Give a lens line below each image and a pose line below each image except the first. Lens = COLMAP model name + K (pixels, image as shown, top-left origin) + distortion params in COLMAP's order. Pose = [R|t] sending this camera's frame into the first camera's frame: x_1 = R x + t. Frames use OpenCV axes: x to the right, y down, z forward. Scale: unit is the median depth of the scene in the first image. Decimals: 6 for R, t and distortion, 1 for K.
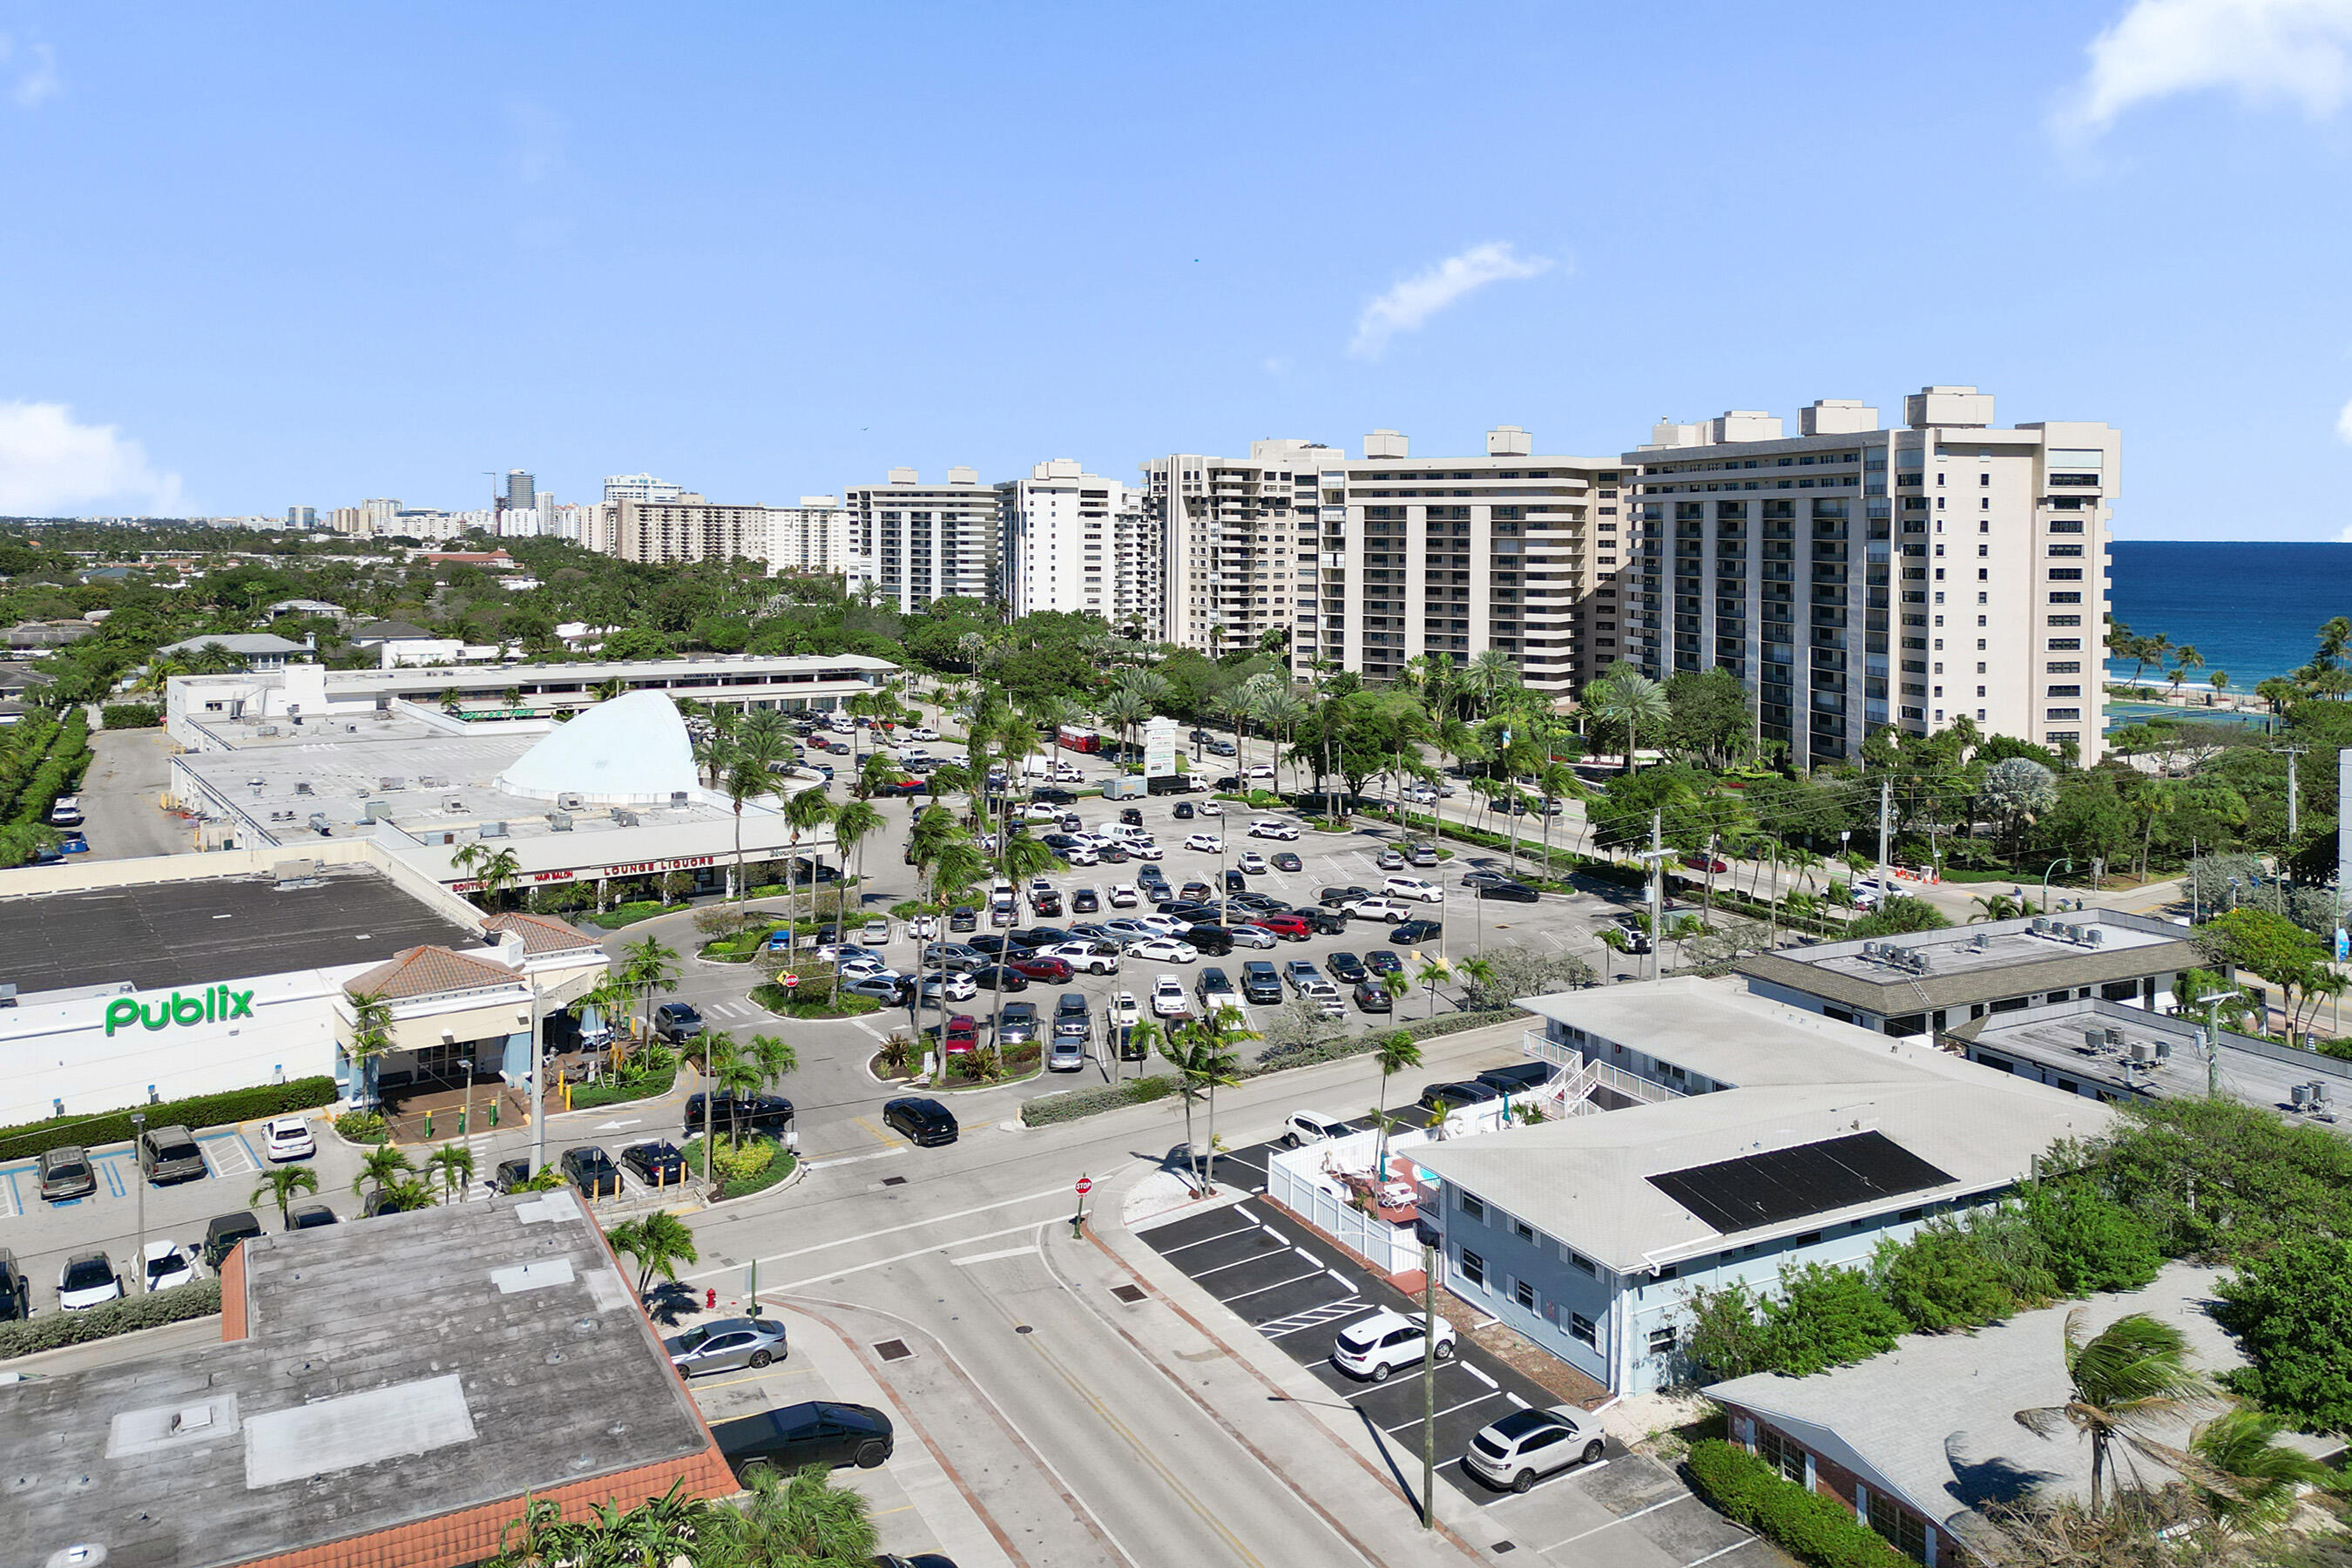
lens RADIAL K [[1761.5, 0, 1166.9], [0, 1761.5, 592.2], [0, 0, 1]] dist [0.084451, -0.097967]
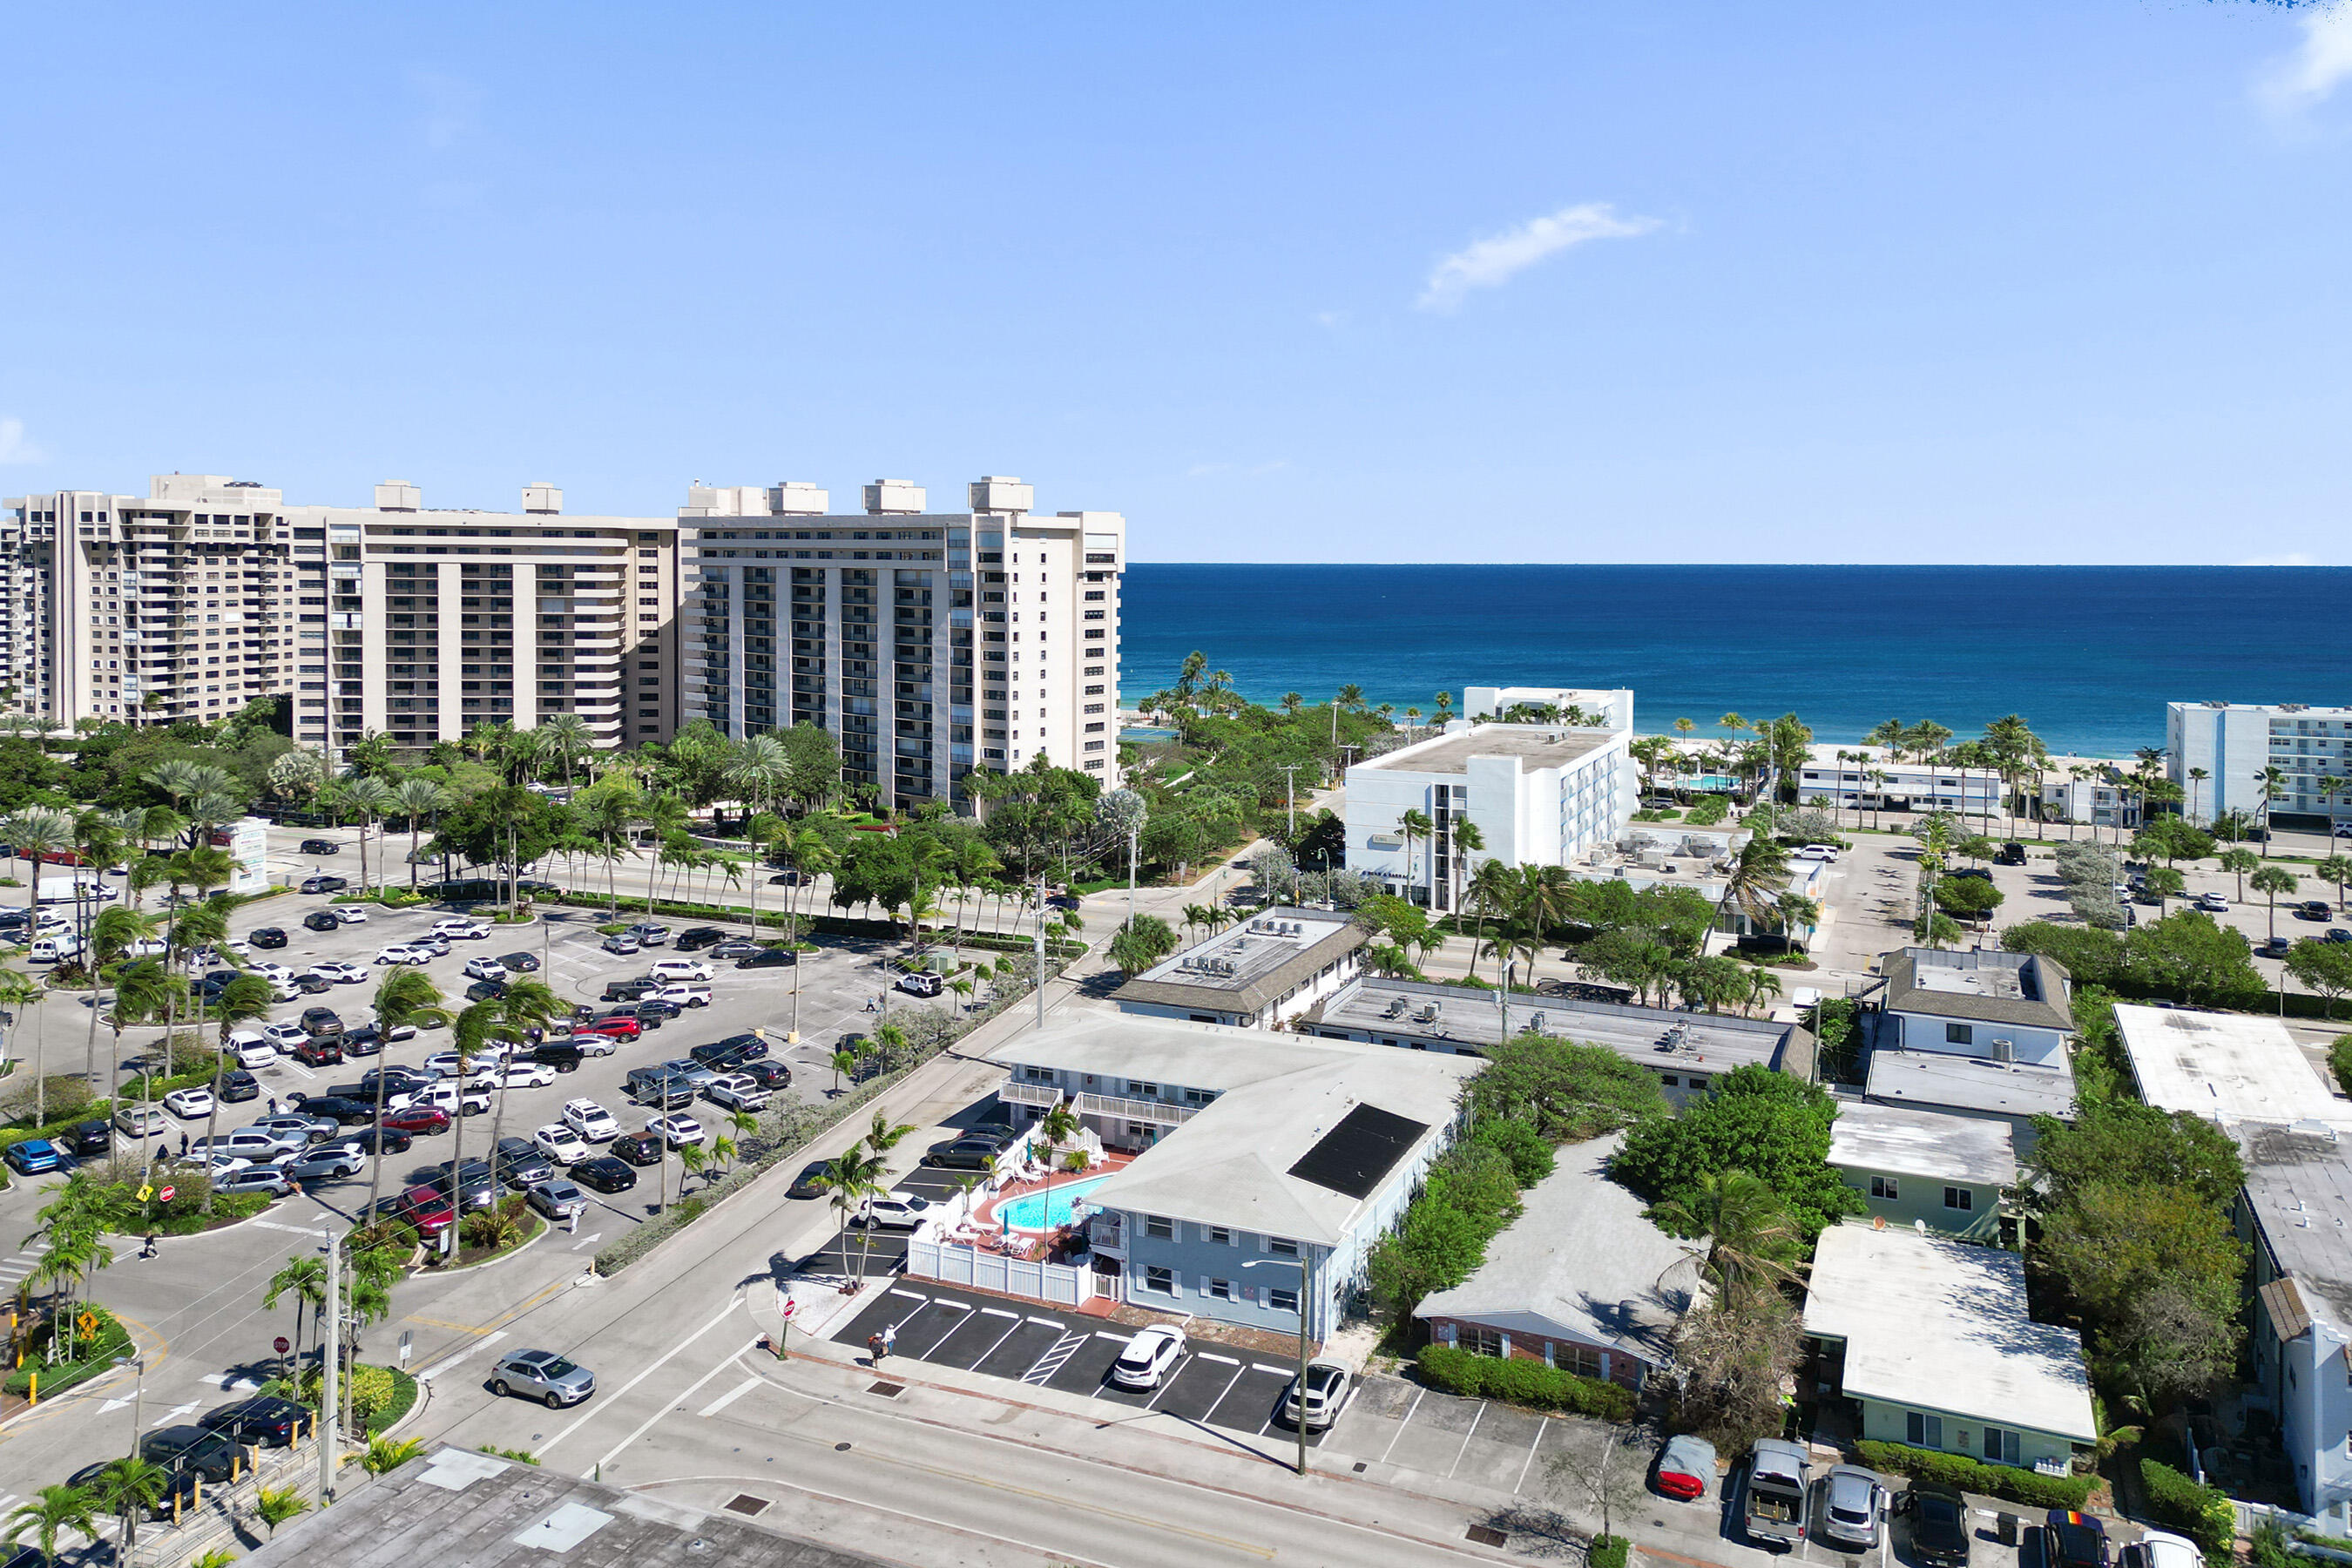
lens RADIAL K [[1746.8, 0, 1189.6], [0, 1746.8, 579.7], [0, 0, 1]] dist [0.037086, -0.003499]
pose [[0.777169, -0.006798, 0.629255, -0.195264], [0.017218, 0.999797, -0.010464, -0.031144], [-0.629056, 0.018966, 0.777128, 0.011825]]
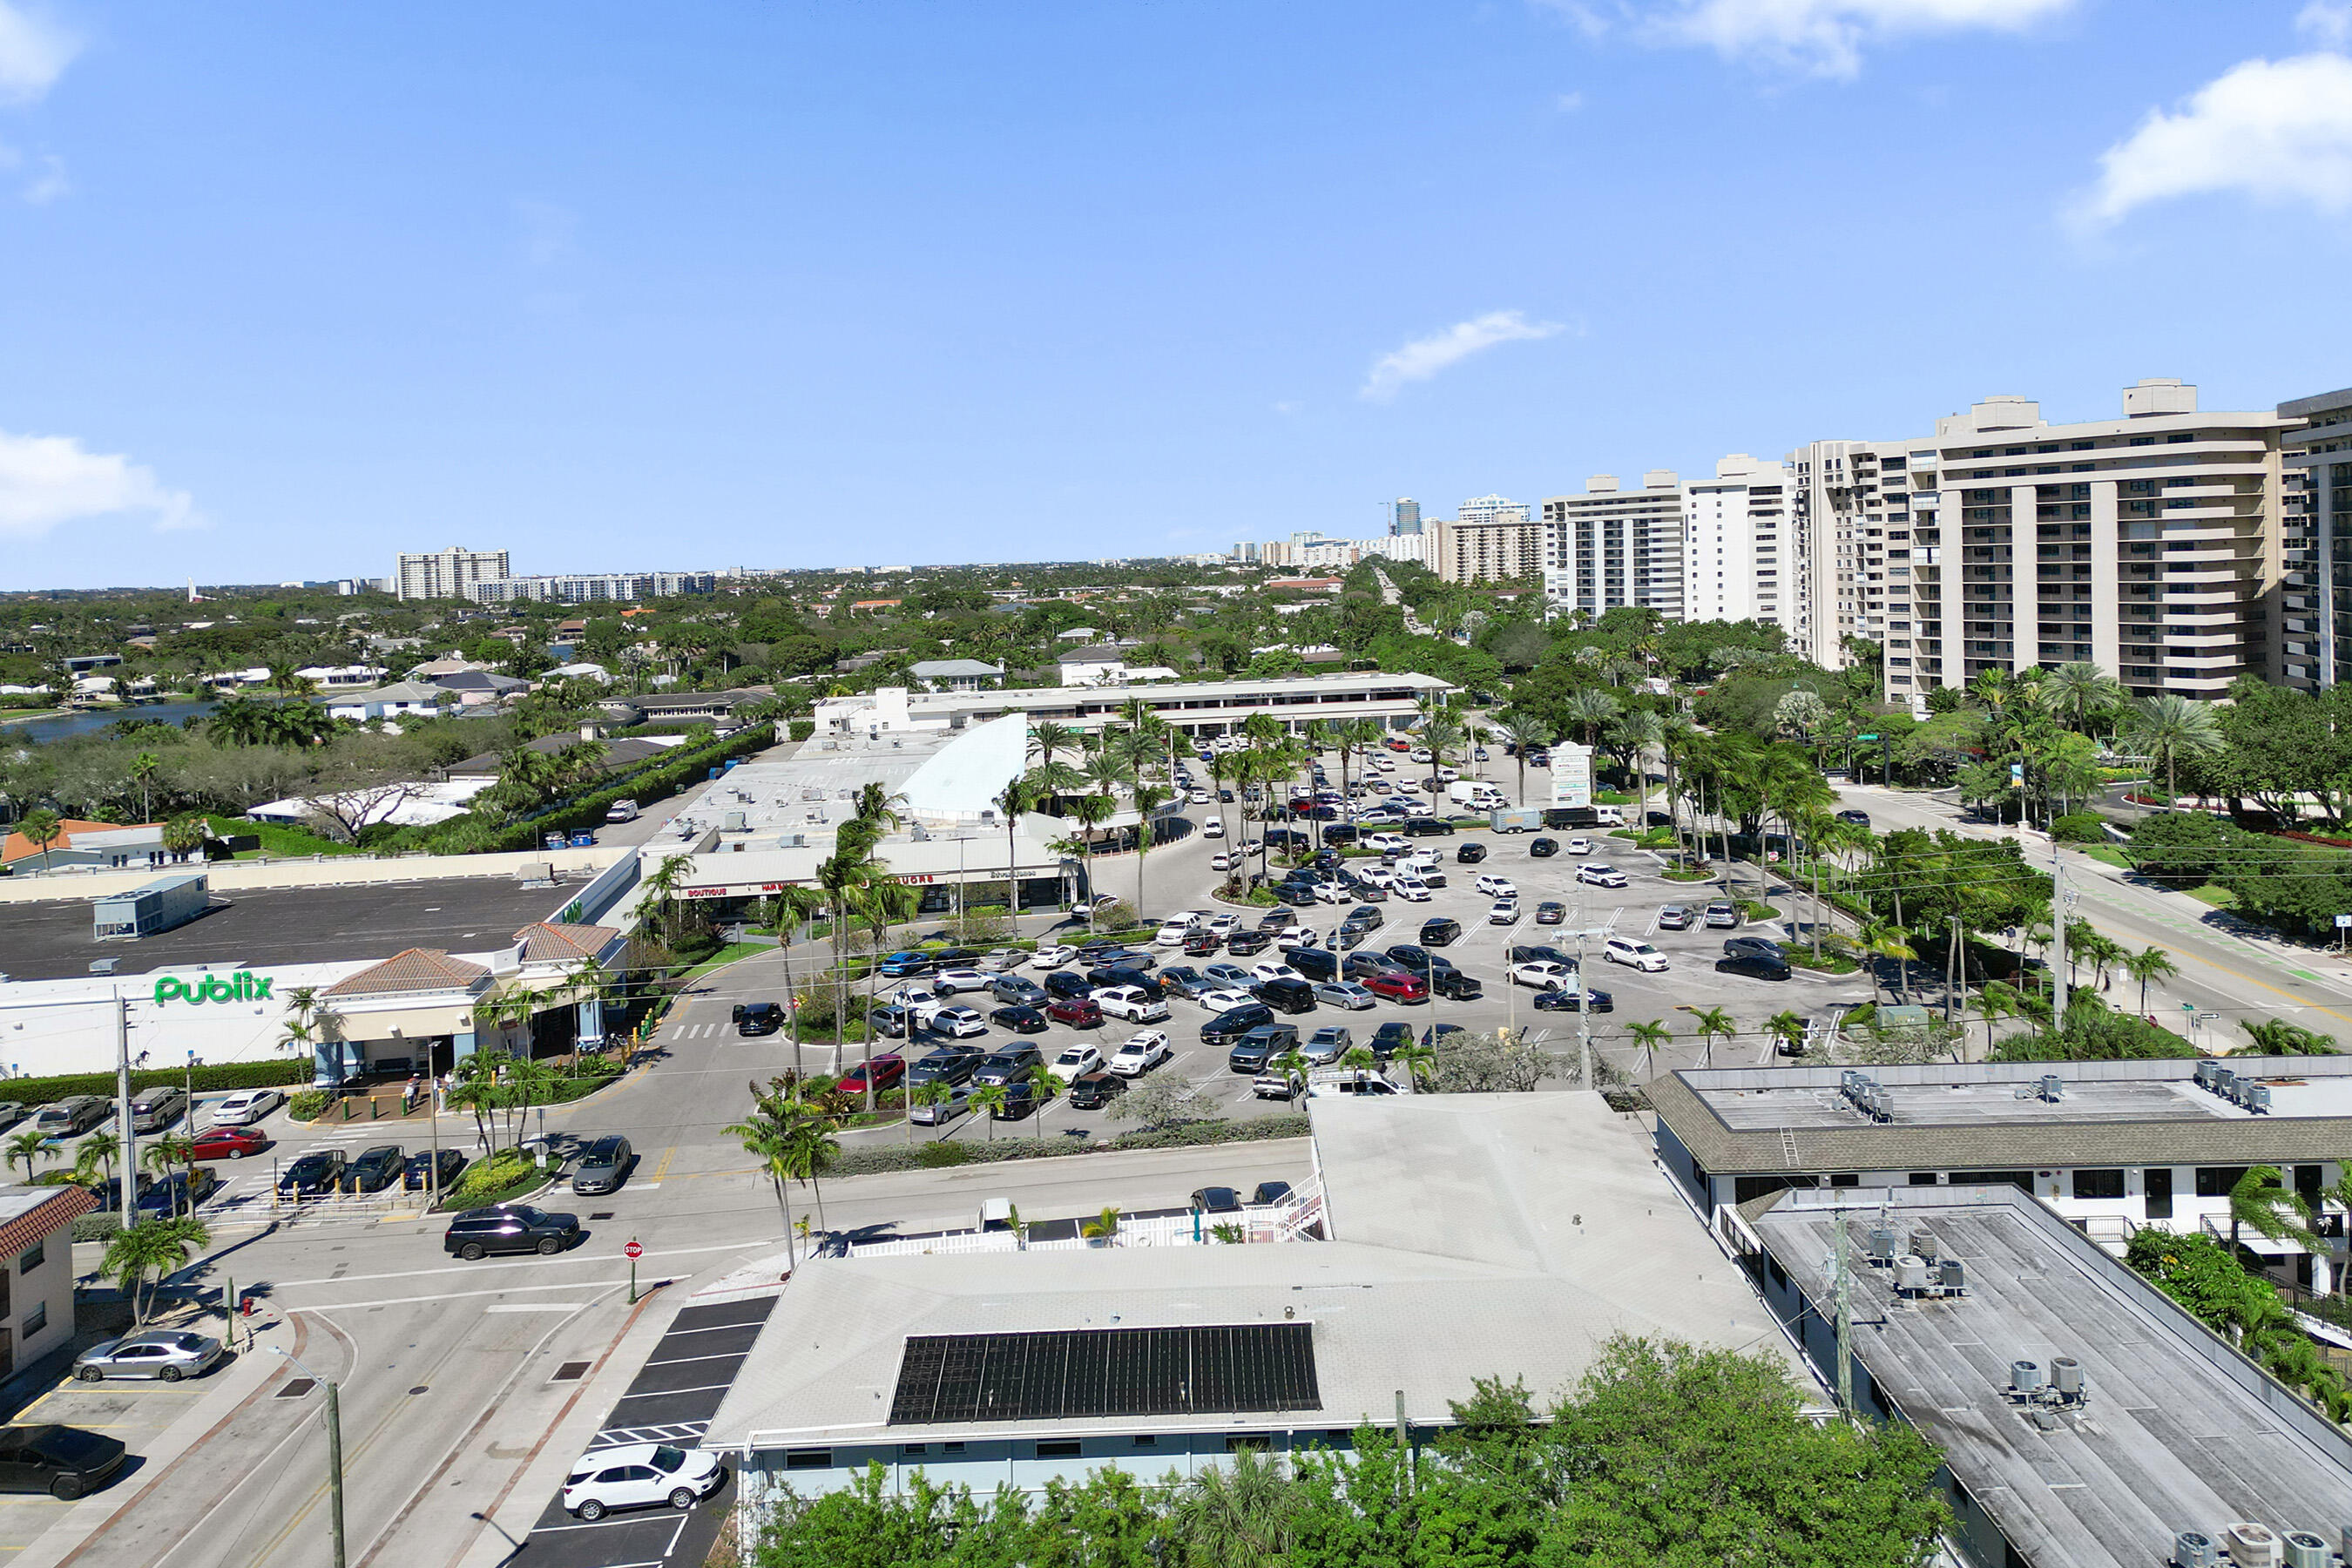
lens RADIAL K [[1745.4, 0, 1164.0], [0, 1745.4, 600.5], [0, 0, 1]] dist [0.056170, -0.007100]
pose [[0.875084, -0.028134, -0.483153, 0.250535], [0.027677, 0.999584, -0.008077, -0.000213], [0.483180, -0.006304, 0.875499, 0.113149]]
